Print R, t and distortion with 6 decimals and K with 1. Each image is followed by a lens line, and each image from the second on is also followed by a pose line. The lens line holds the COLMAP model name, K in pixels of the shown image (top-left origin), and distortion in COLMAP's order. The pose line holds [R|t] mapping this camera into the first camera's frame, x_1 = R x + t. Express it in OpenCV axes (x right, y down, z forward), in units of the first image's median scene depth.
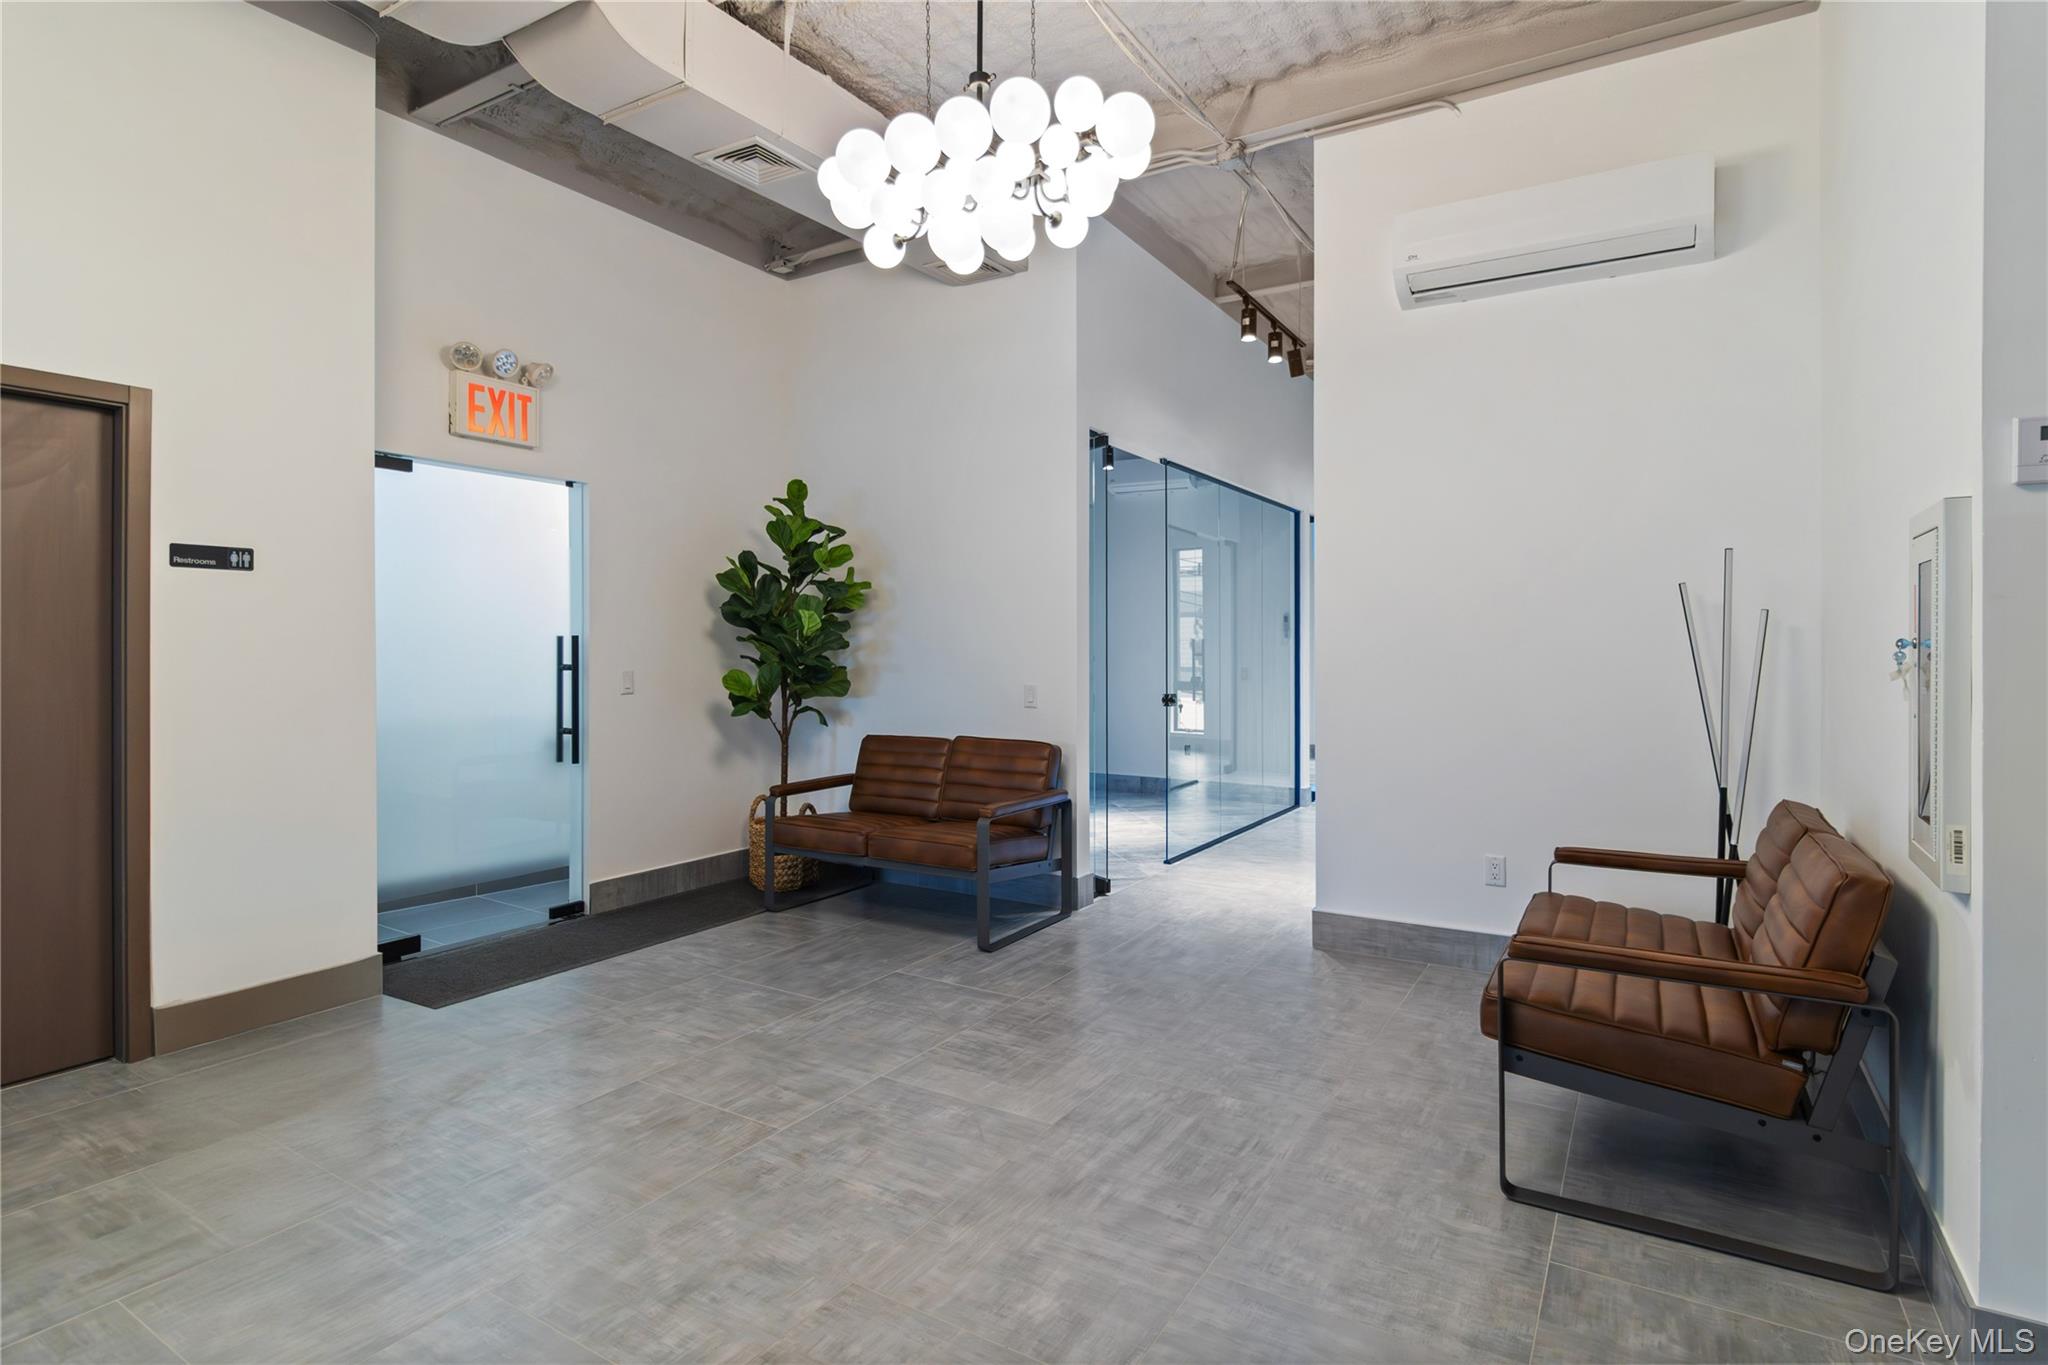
lens RADIAL K [[1046.3, 0, 1016.3], [0, 1046.3, 665.8], [0, 0, 1]] dist [0.001957, -0.000631]
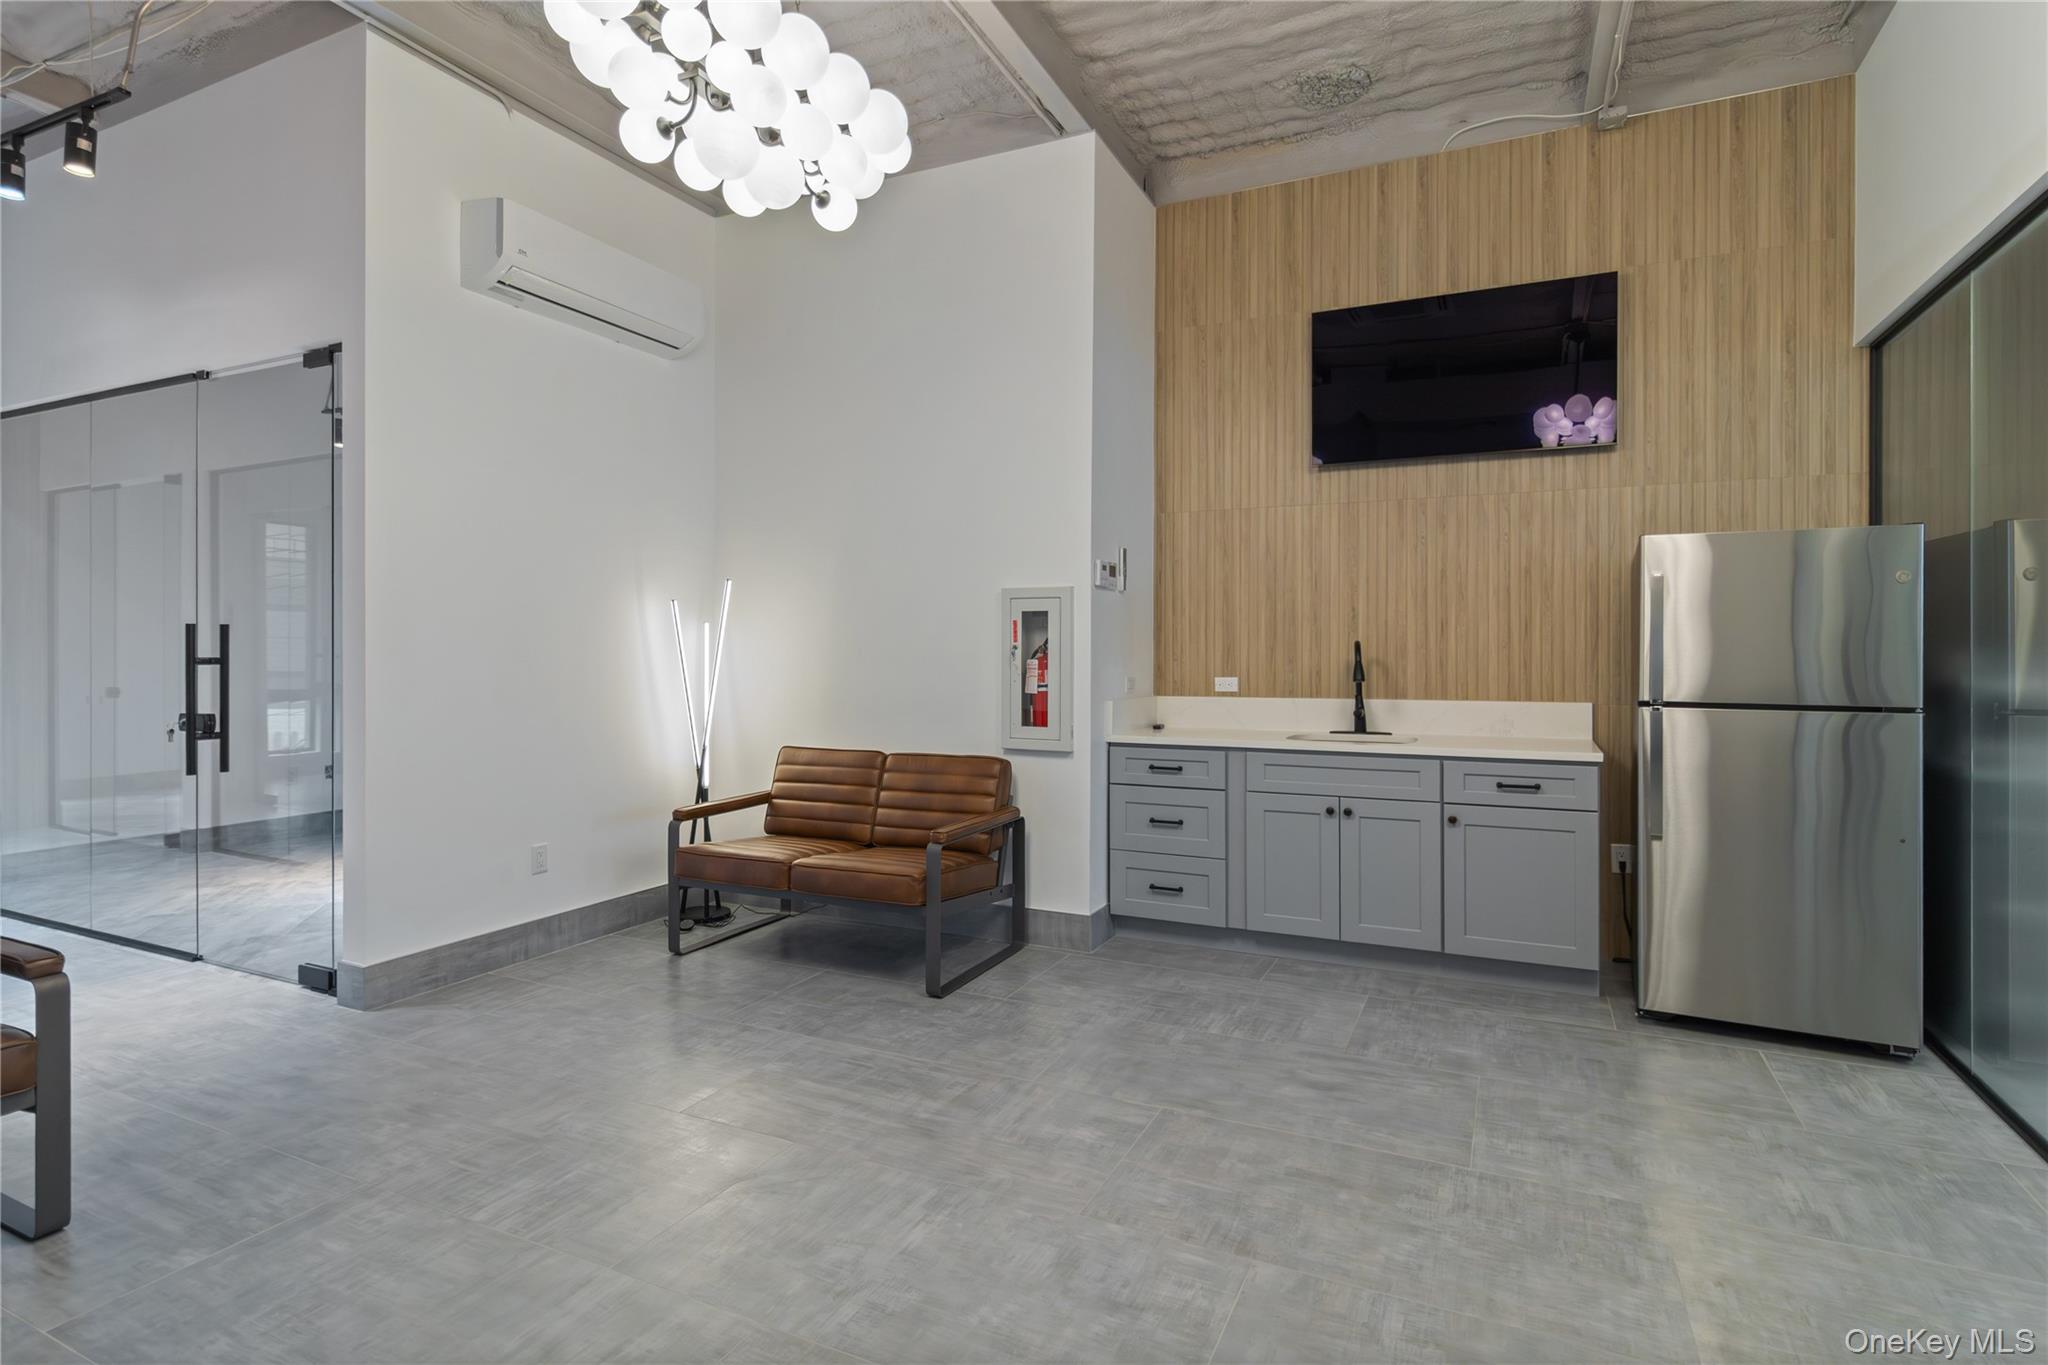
lens RADIAL K [[1046.3, 0, 1016.1], [0, 1046.3, 666.5], [0, 0, 1]] dist [0.001957, -0.000631]
pose [[-0.126408, -0.016334, 0.991844, -1.007573], [0.014388, 0.999729, 0.018298, -0.029777], [-0.991874, 0.016584, -0.126138, 0.946025]]
